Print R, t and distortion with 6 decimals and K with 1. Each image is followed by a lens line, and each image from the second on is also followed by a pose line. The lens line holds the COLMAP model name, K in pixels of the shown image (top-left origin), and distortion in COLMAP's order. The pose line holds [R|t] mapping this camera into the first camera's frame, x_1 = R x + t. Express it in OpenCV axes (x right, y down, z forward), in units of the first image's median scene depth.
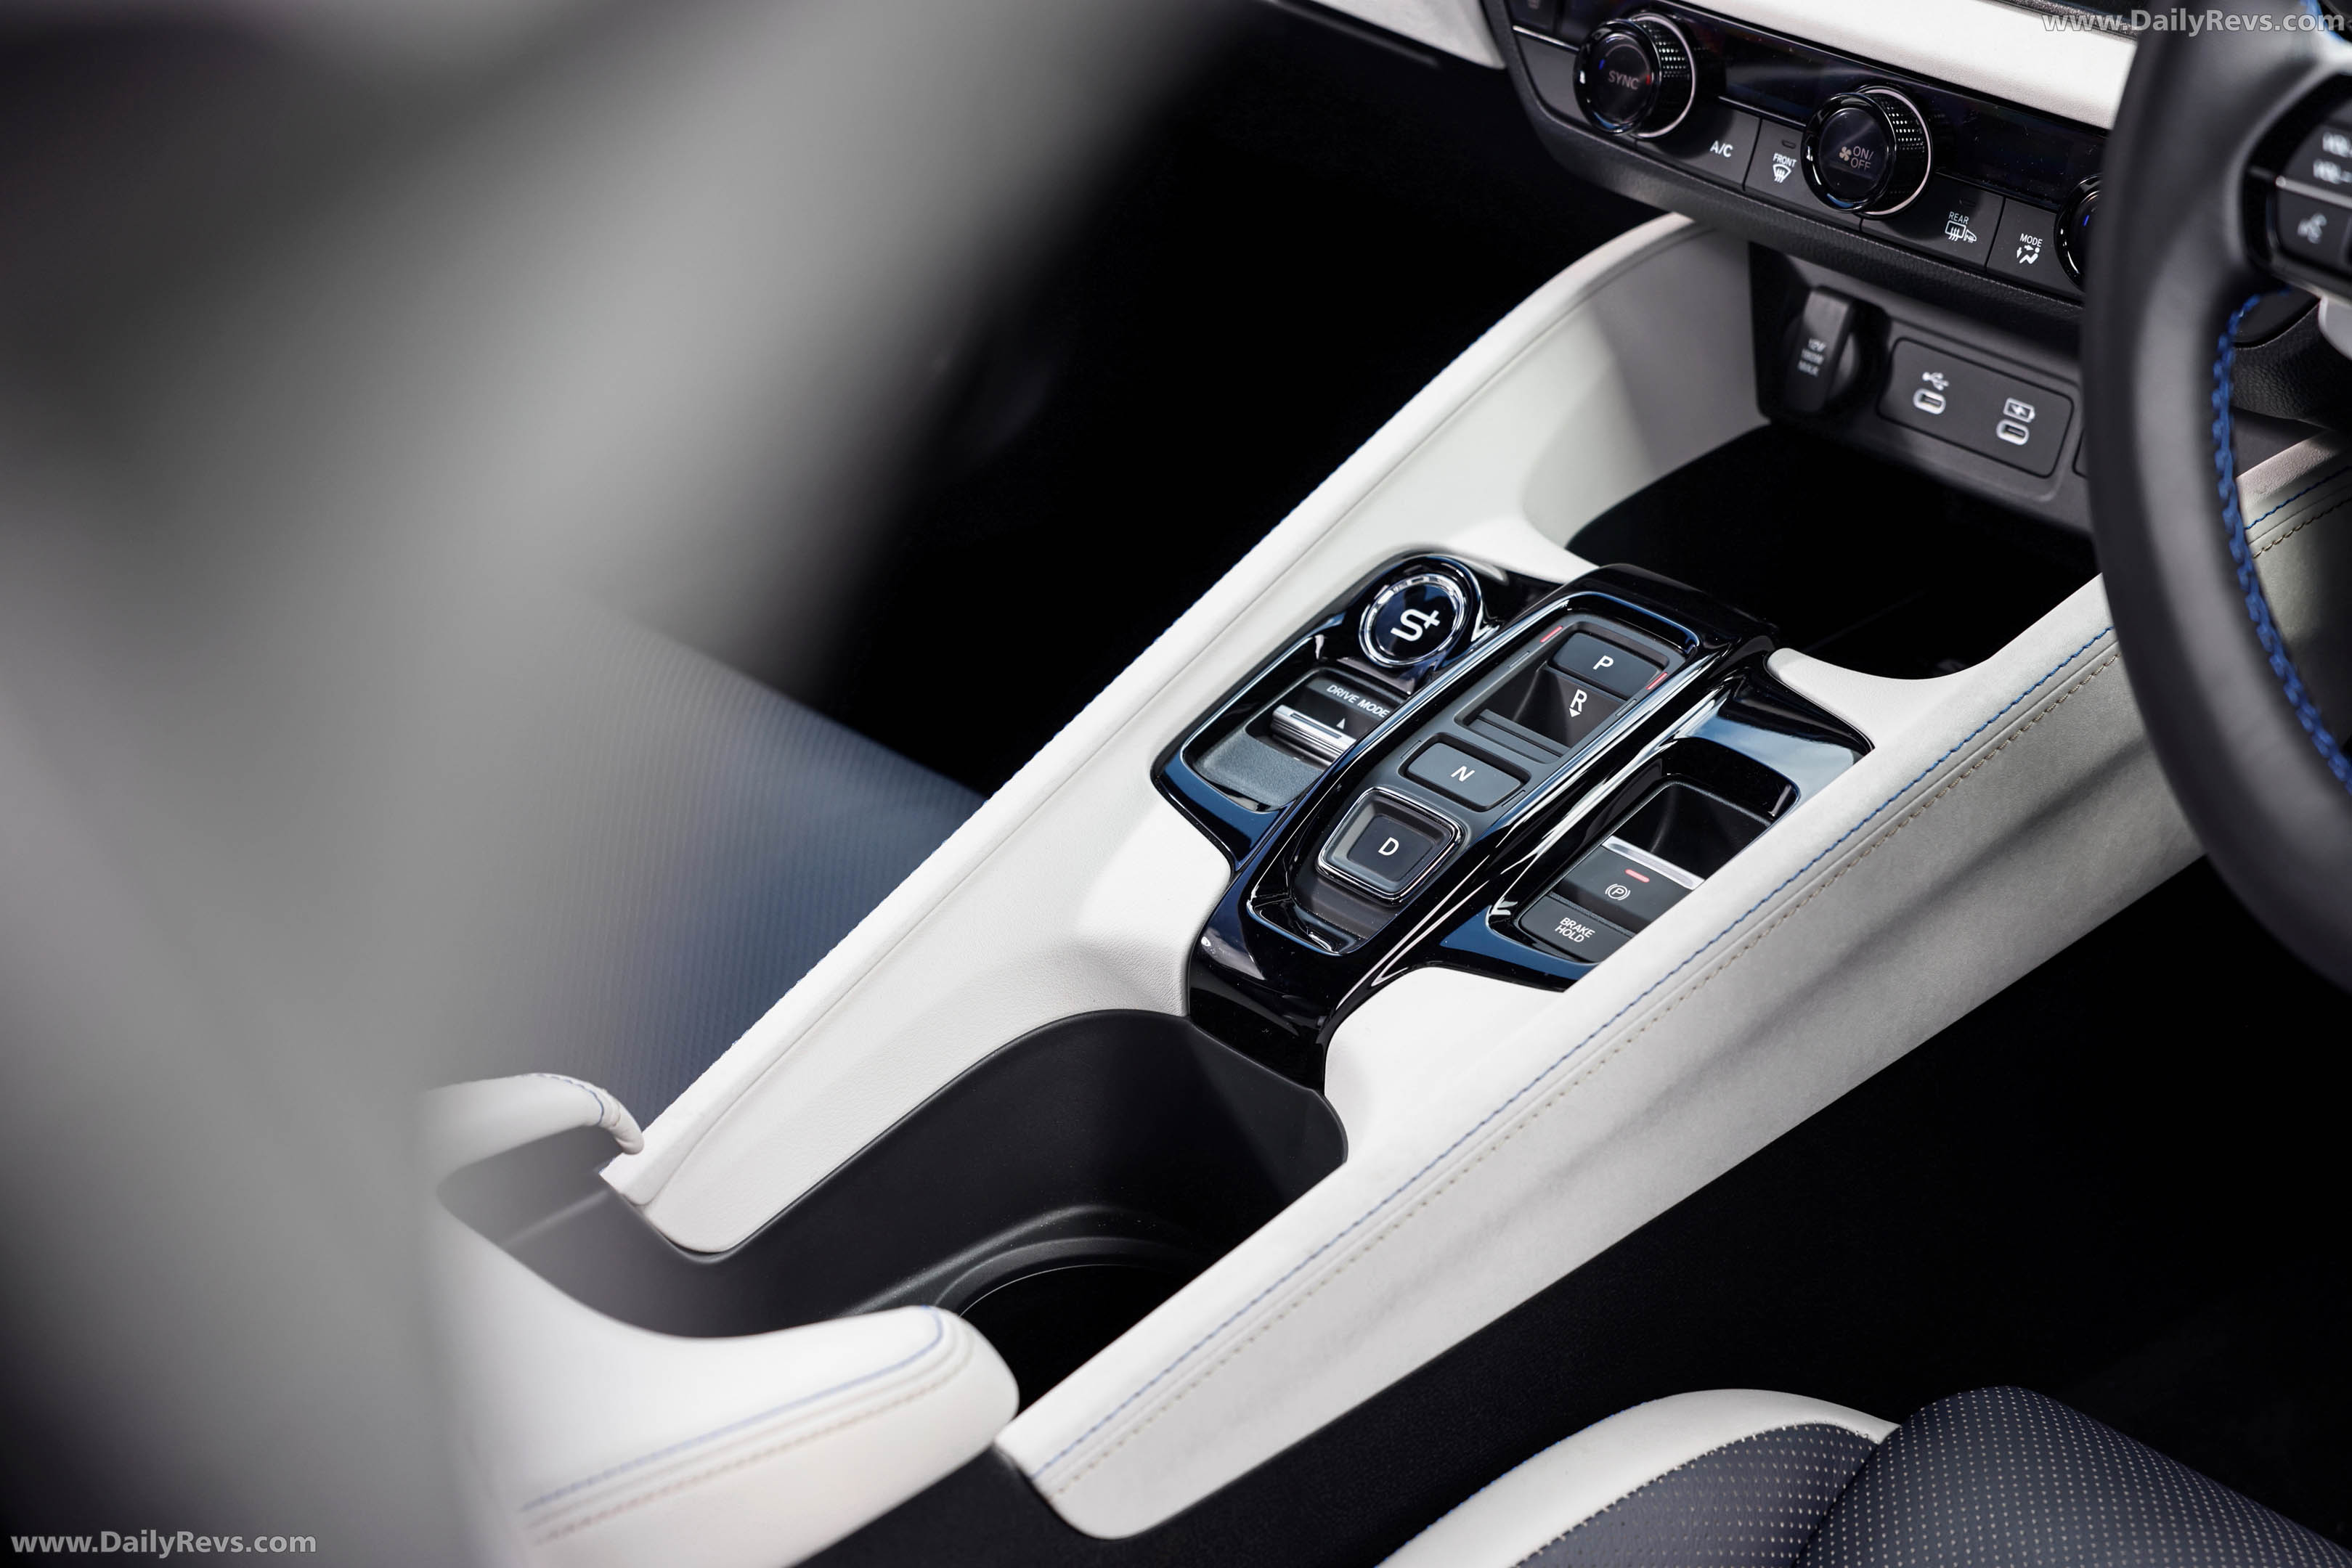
lens RADIAL K [[4619.0, 0, 1175.9], [0, 4619.0, 784.3], [0, 0, 1]] dist [-0.019754, 0.000000]
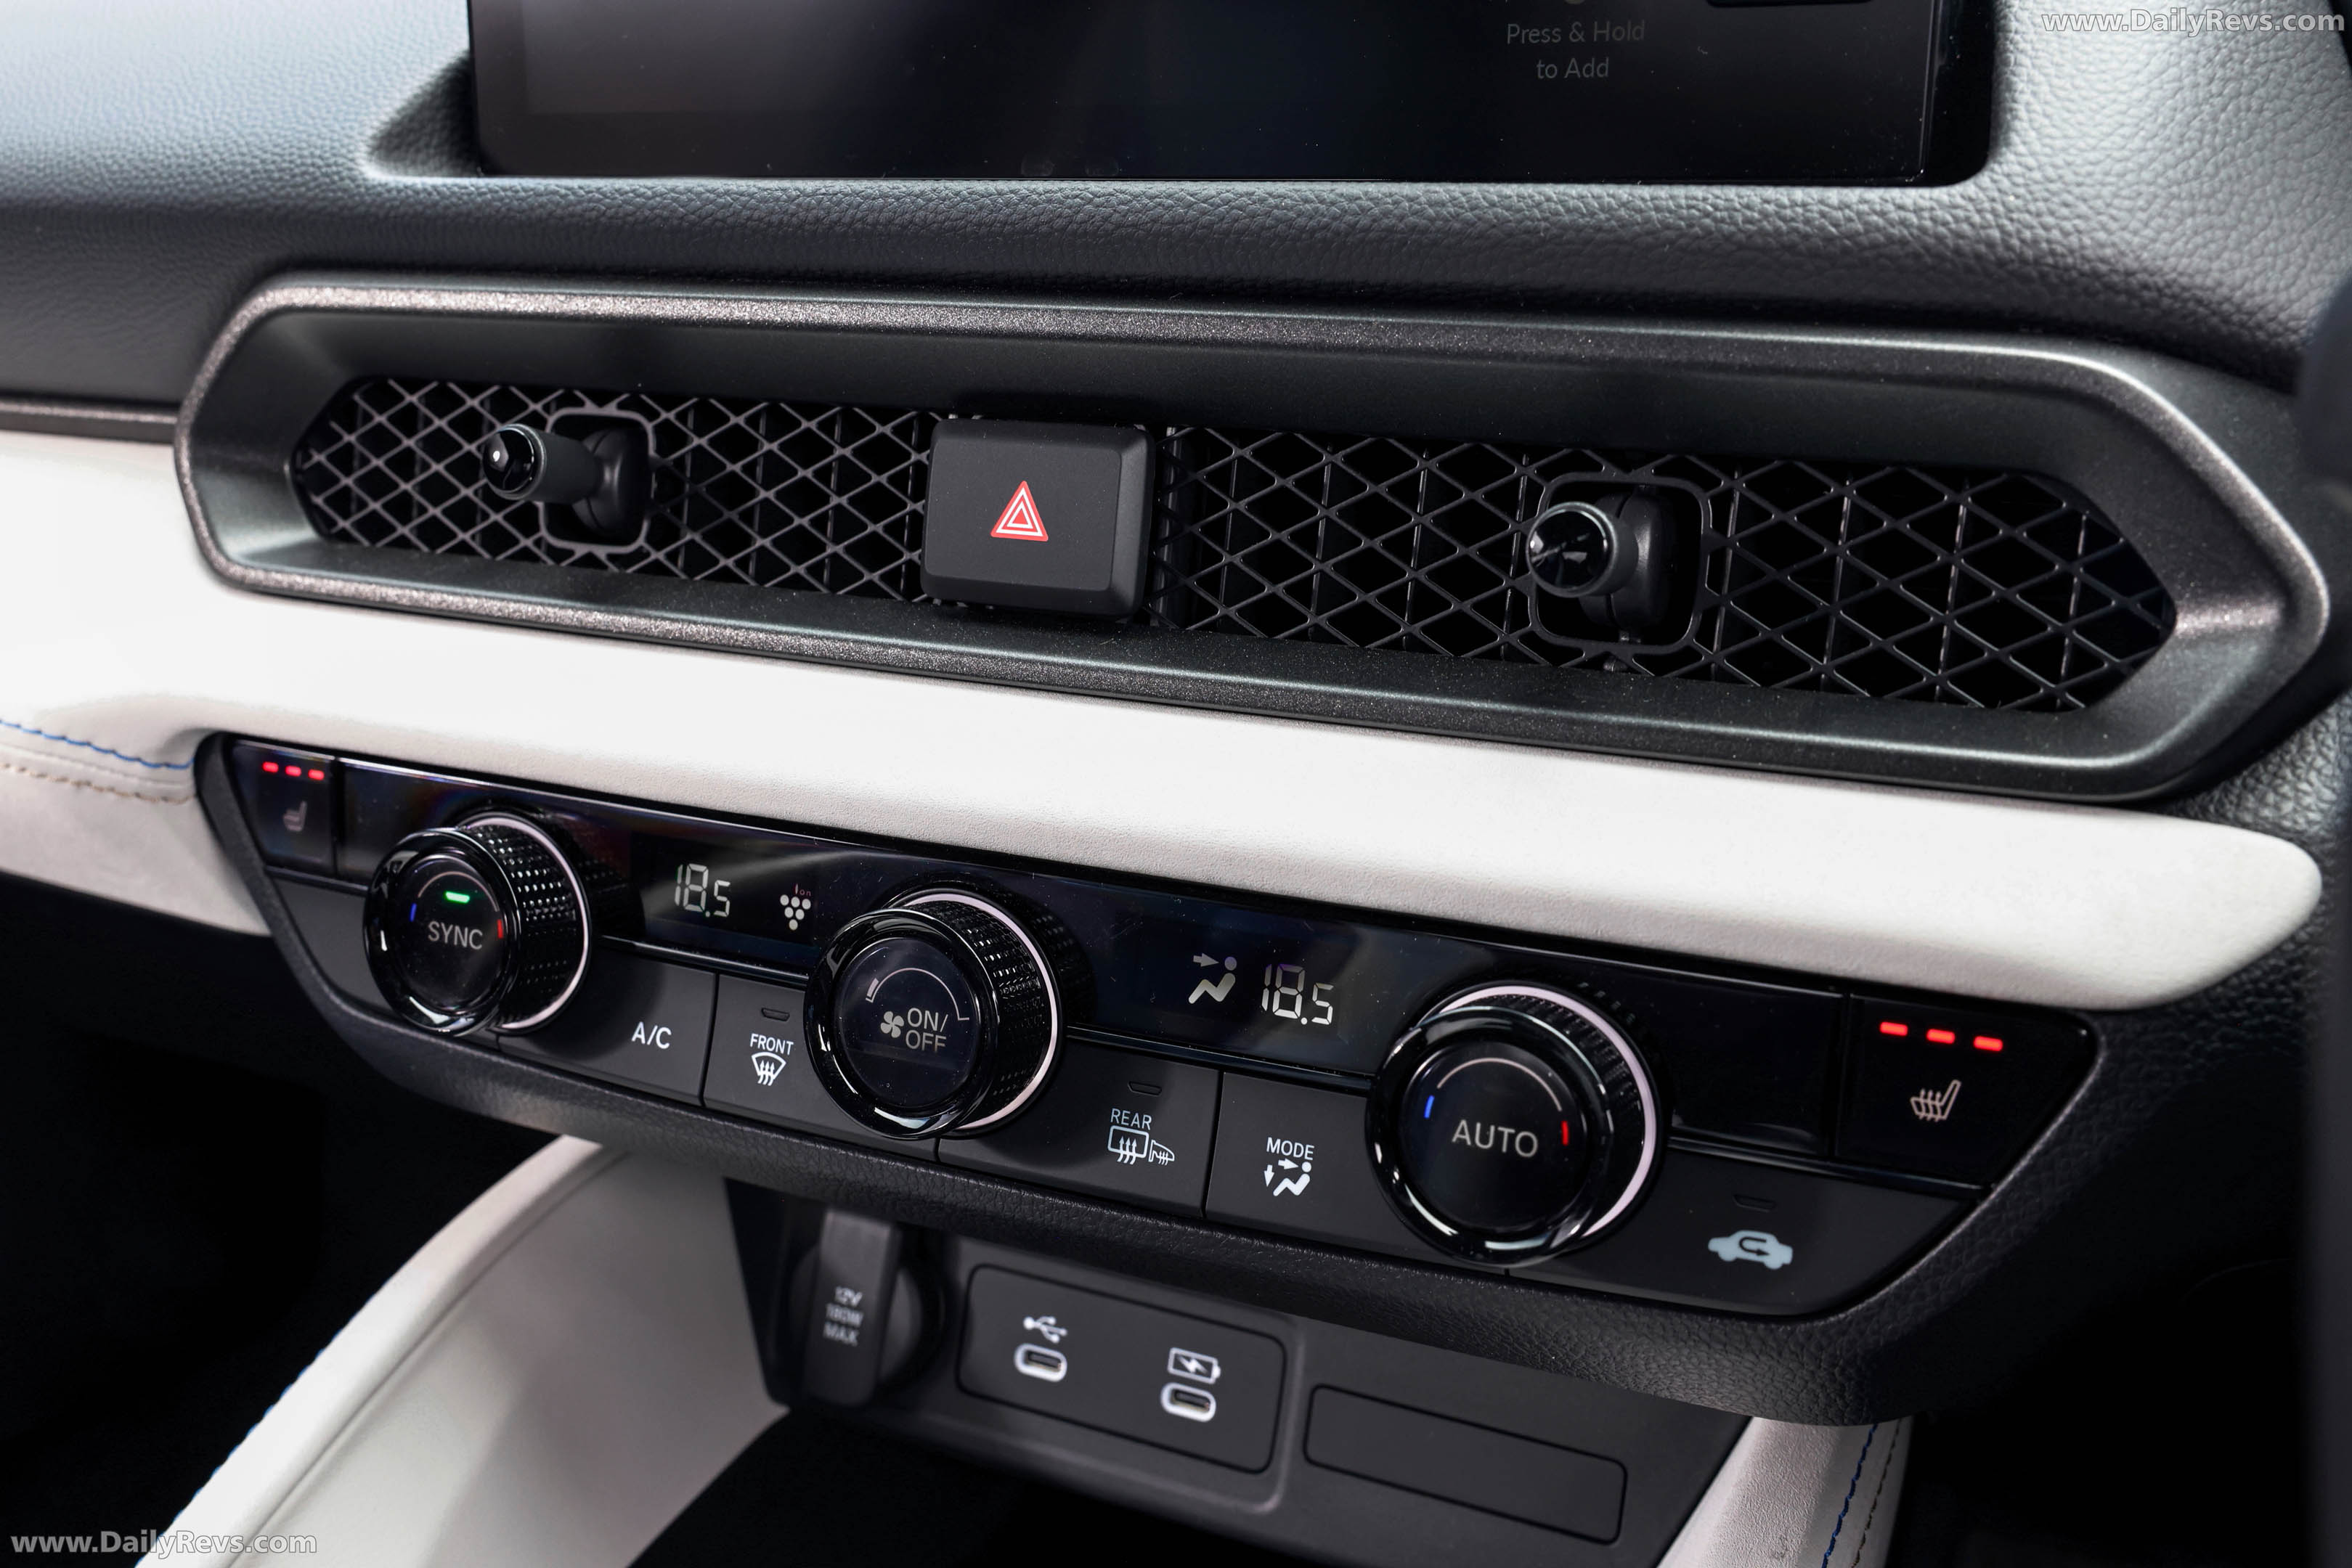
lens RADIAL K [[2322.3, 0, 1178.9], [0, 2322.3, 789.6], [0, 0, 1]] dist [0.012303, 0.000000]
pose [[0.936871, -0.113776, 0.330648, 0.087232], [0.172431, 0.972943, -0.153784, -0.110643], [-0.304204, 0.201090, 0.931140, 0.703914]]
